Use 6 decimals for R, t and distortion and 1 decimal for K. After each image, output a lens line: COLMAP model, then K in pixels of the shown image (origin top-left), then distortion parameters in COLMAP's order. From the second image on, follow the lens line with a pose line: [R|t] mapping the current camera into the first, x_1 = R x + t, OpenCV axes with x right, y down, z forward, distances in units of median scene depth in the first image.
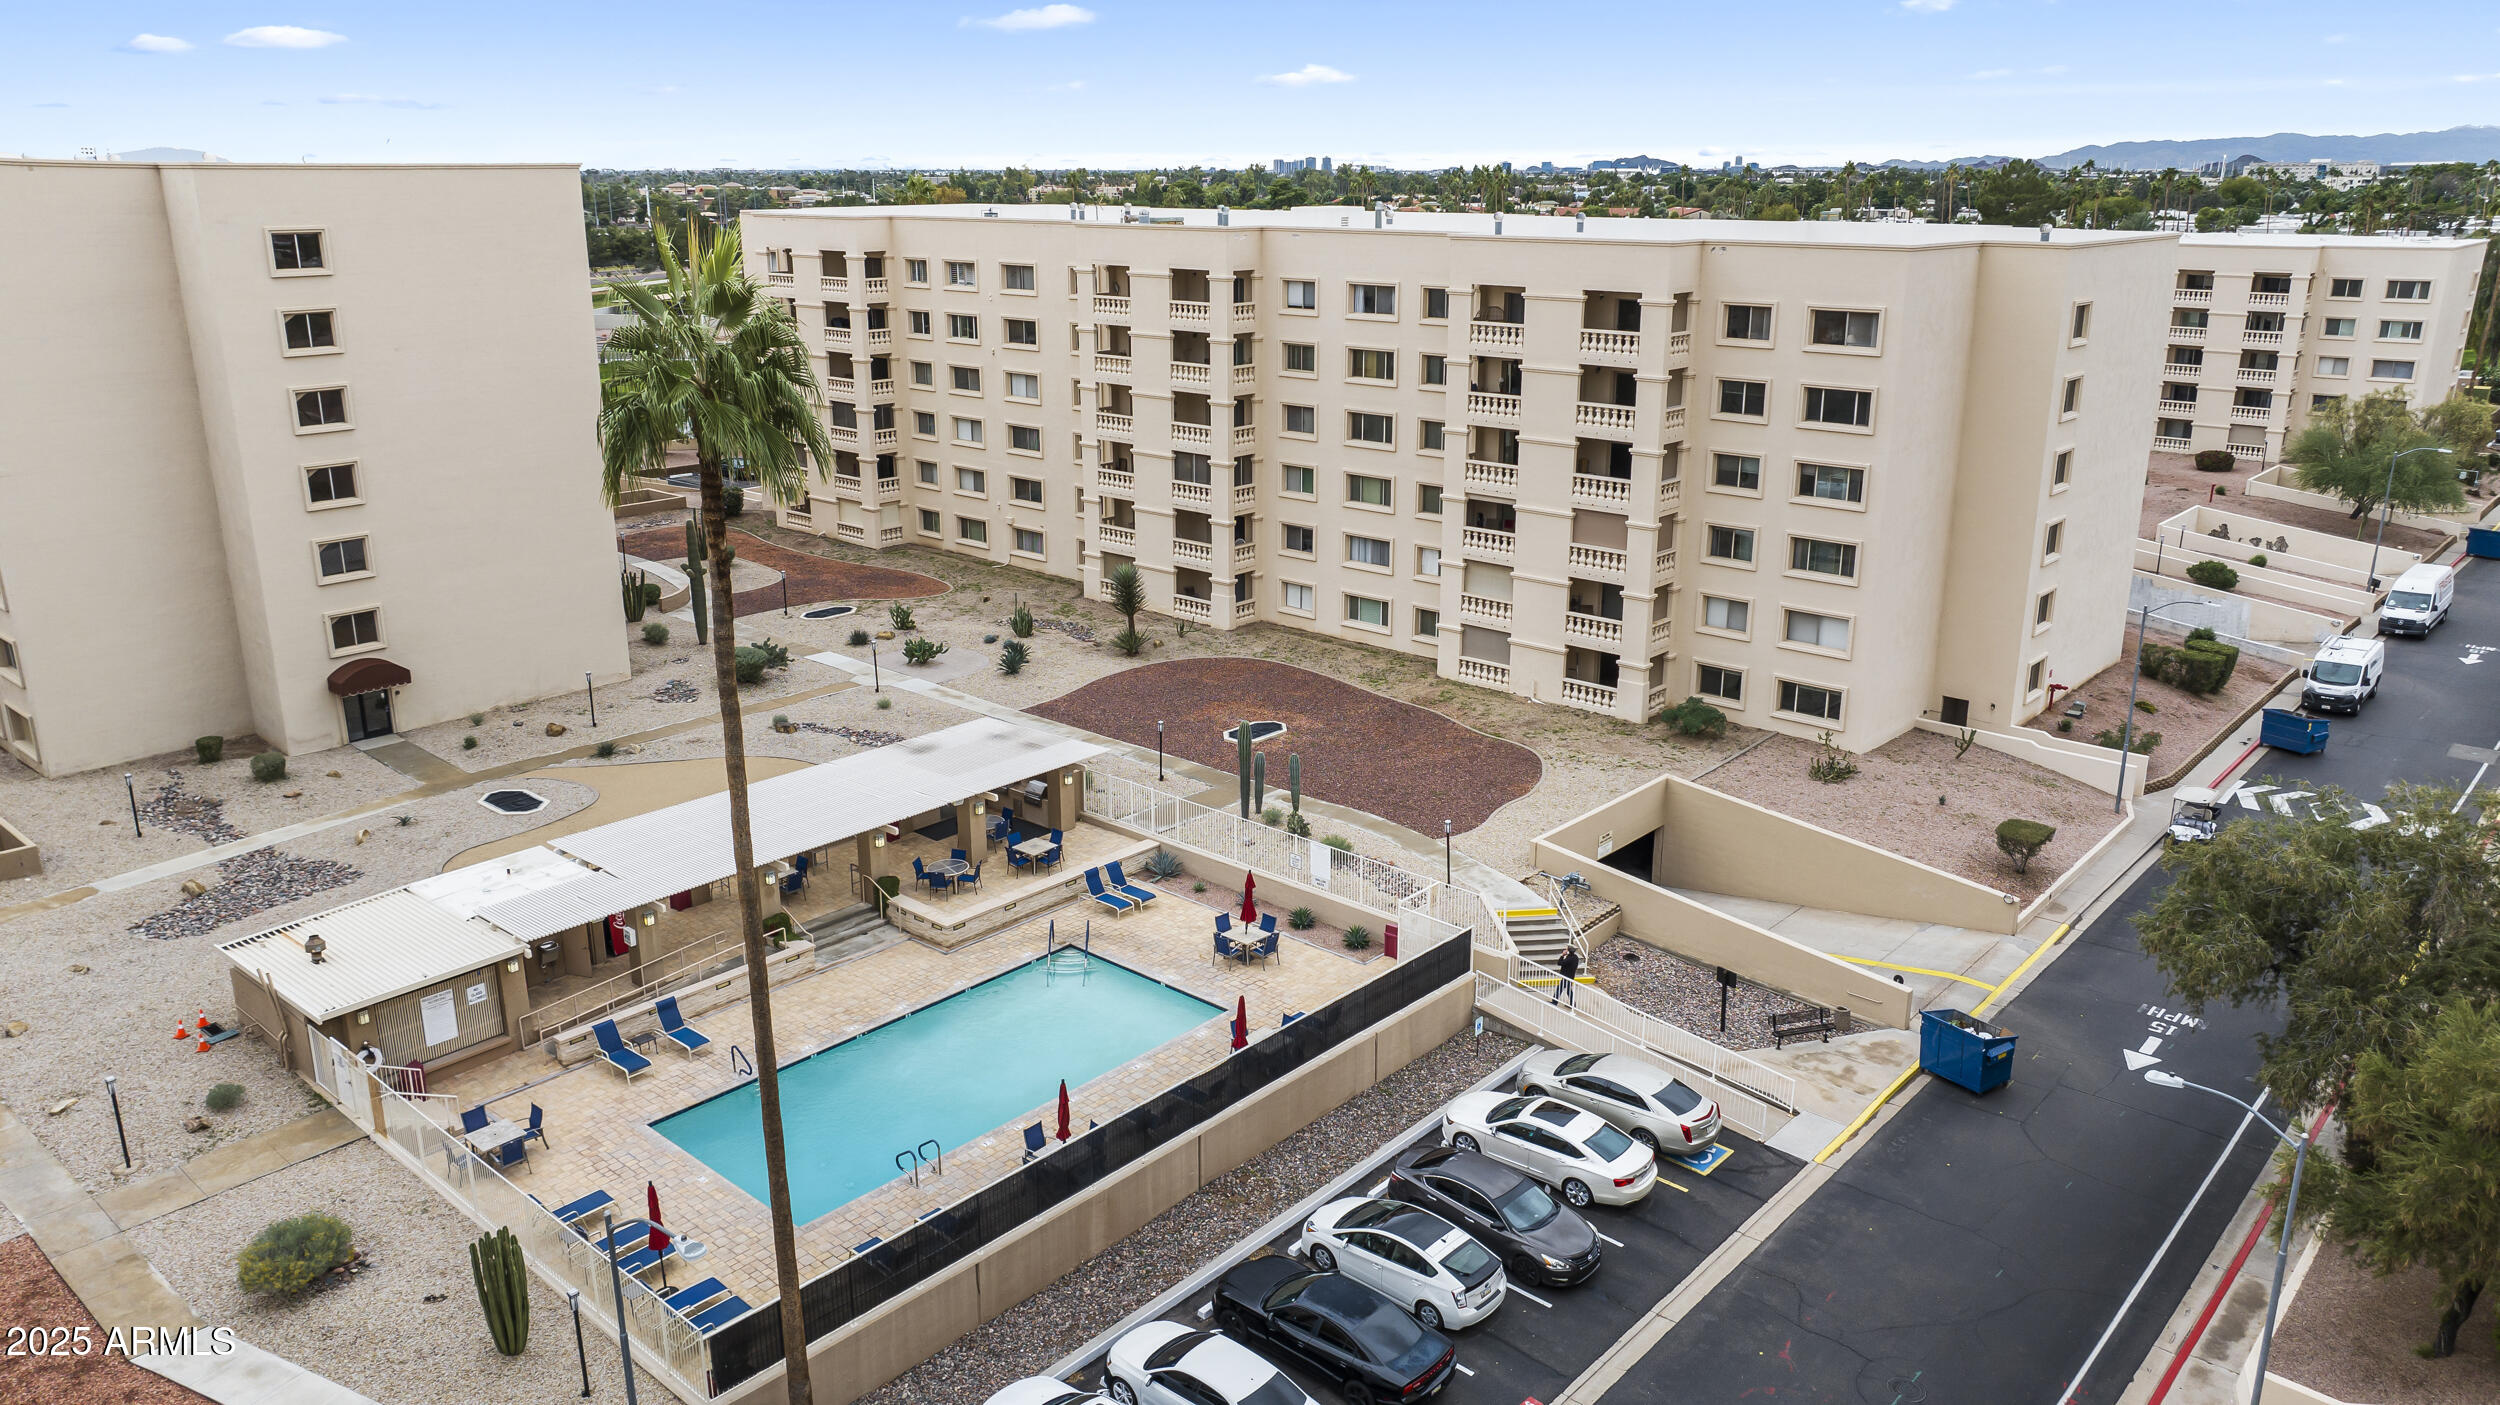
lens RADIAL K [[1733.9, 0, 1259.7], [0, 1733.9, 707.9], [0, 0, 1]] dist [-0.025795, 0.008588]
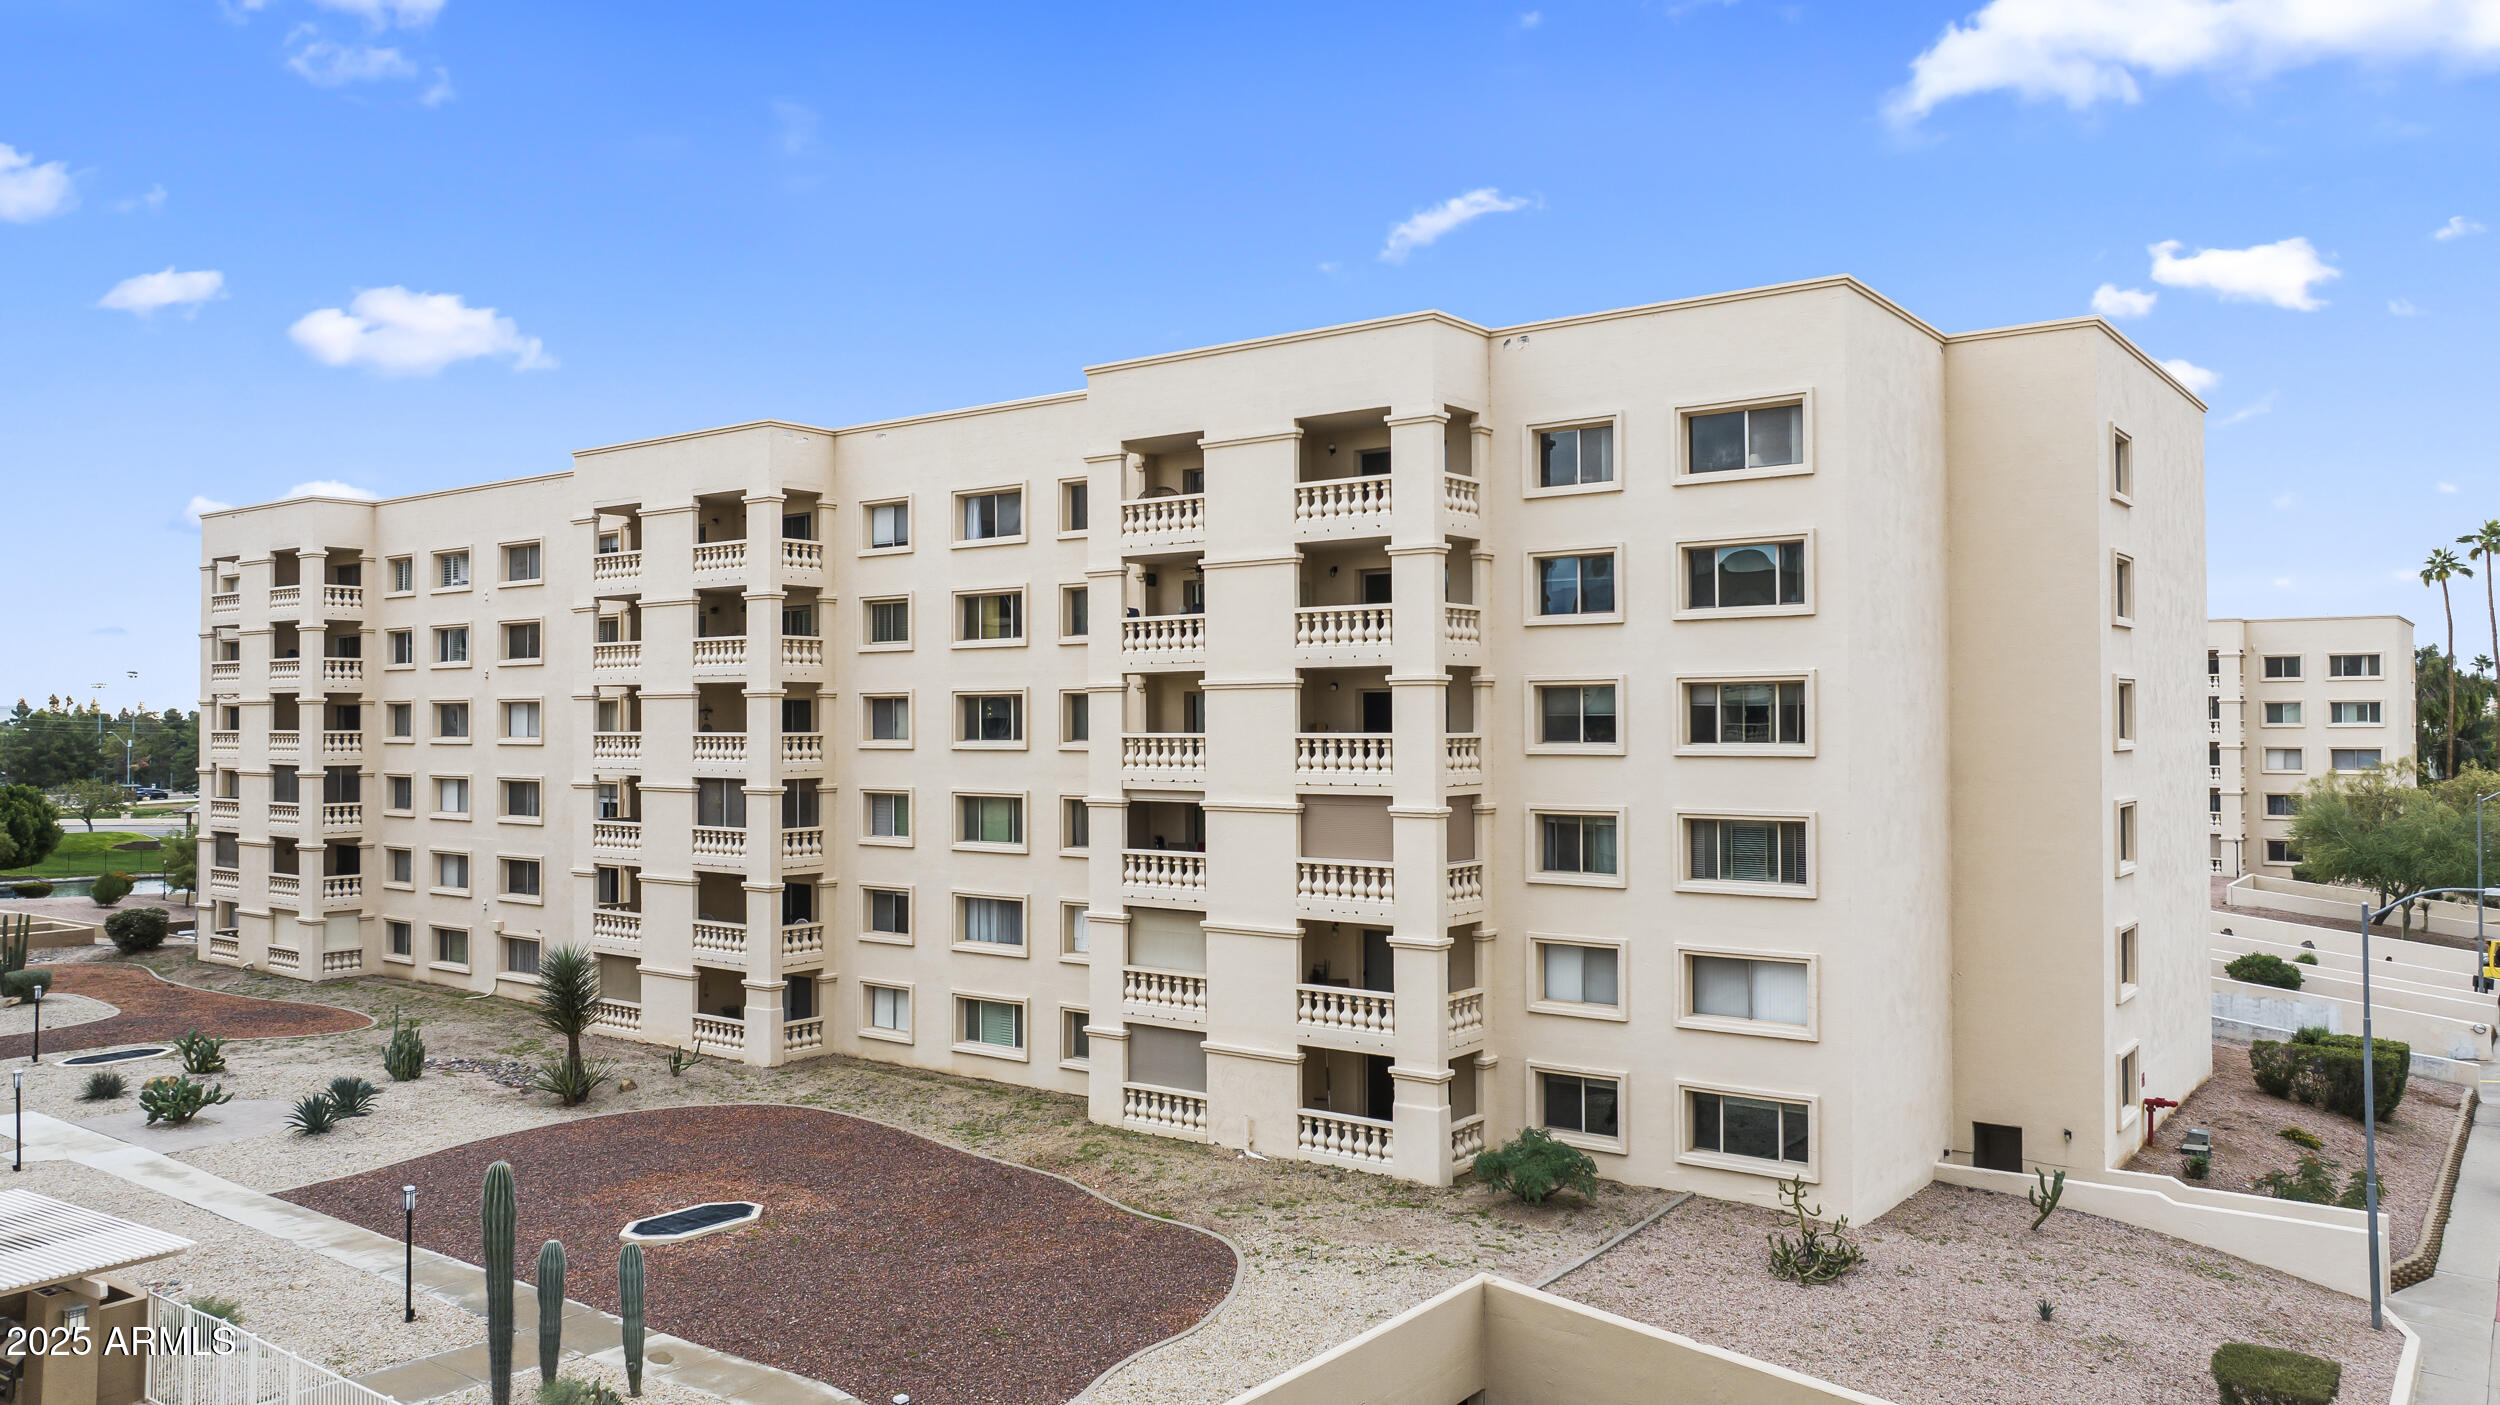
lens RADIAL K [[1746.8, 0, 1258.8], [0, 1746.8, 707.8], [0, 0, 1]] dist [-0.027187, 0.021330]
pose [[0.996228, -0.002477, 0.086740, 0.112437], [0.028891, 0.952028, -0.304643, 0.028958], [-0.081824, 0.306000, 0.948509, 0.427741]]
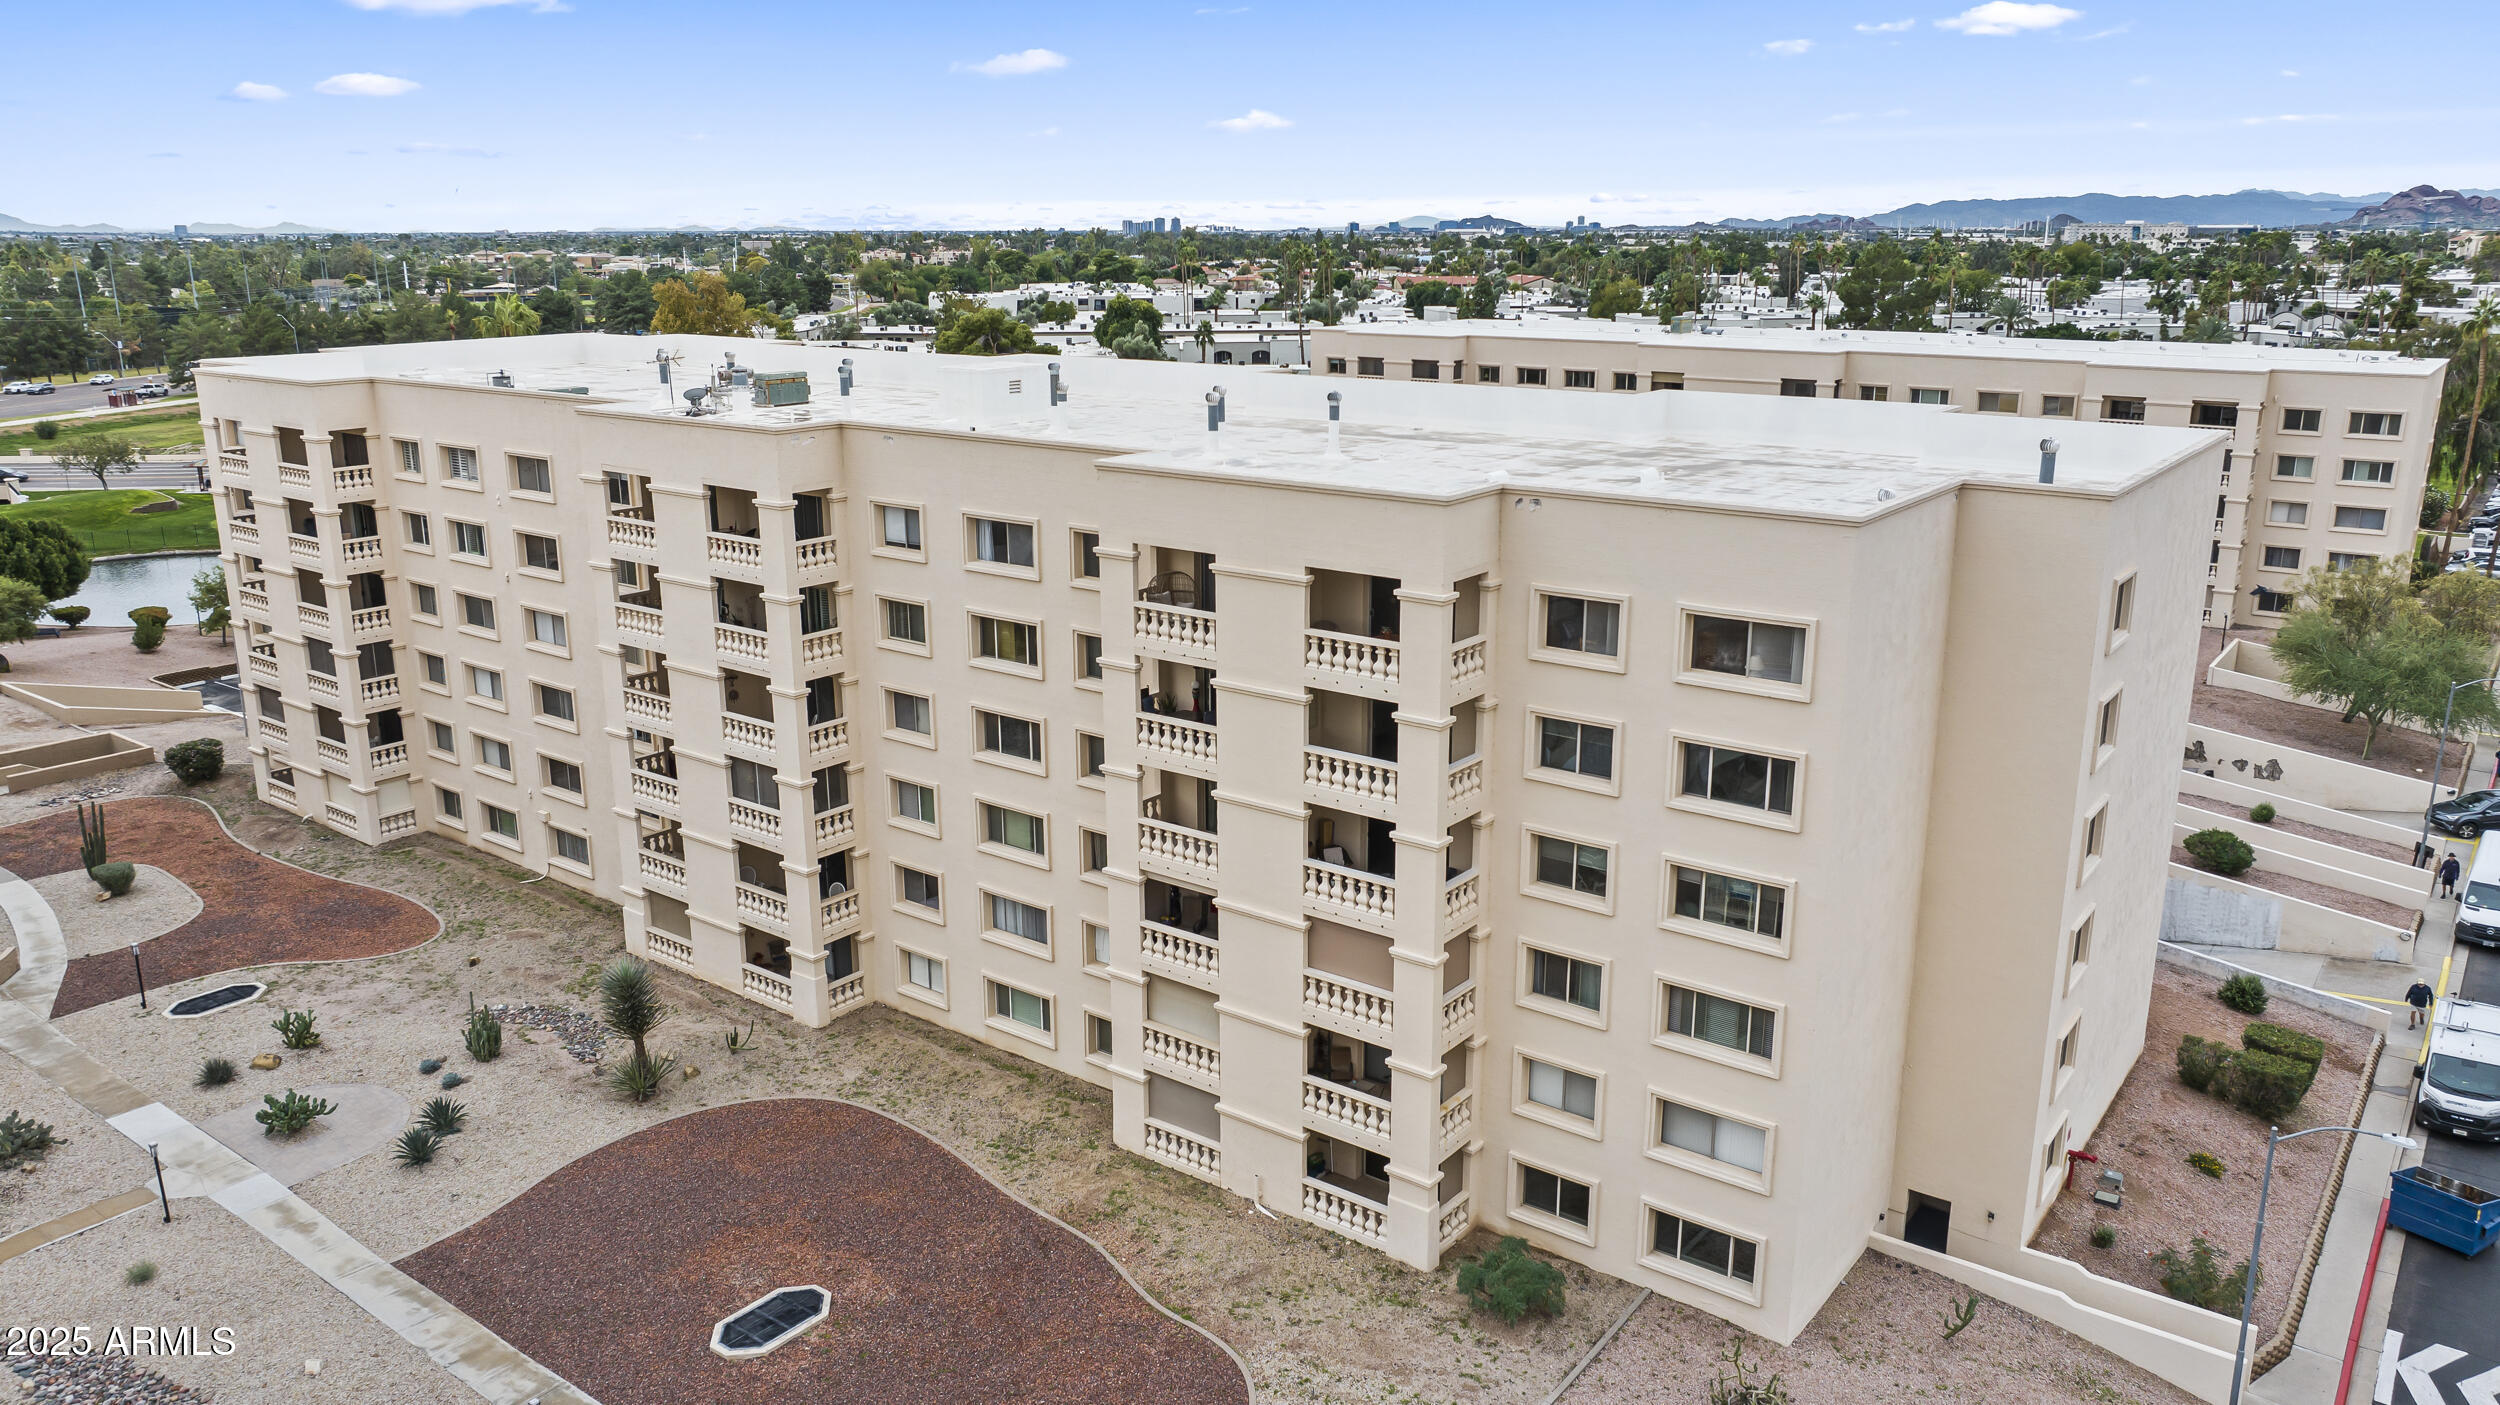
lens RADIAL K [[1751.7, 0, 1262.6], [0, 1751.7, 689.6], [0, 0, 1]] dist [-0.036257, 0.028280]
pose [[0.996463, -0.022004, 0.081106, 0.112051], [0.025561, 0.998744, -0.043087, -0.158837], [-0.080056, 0.045008, 0.995774, 0.371479]]
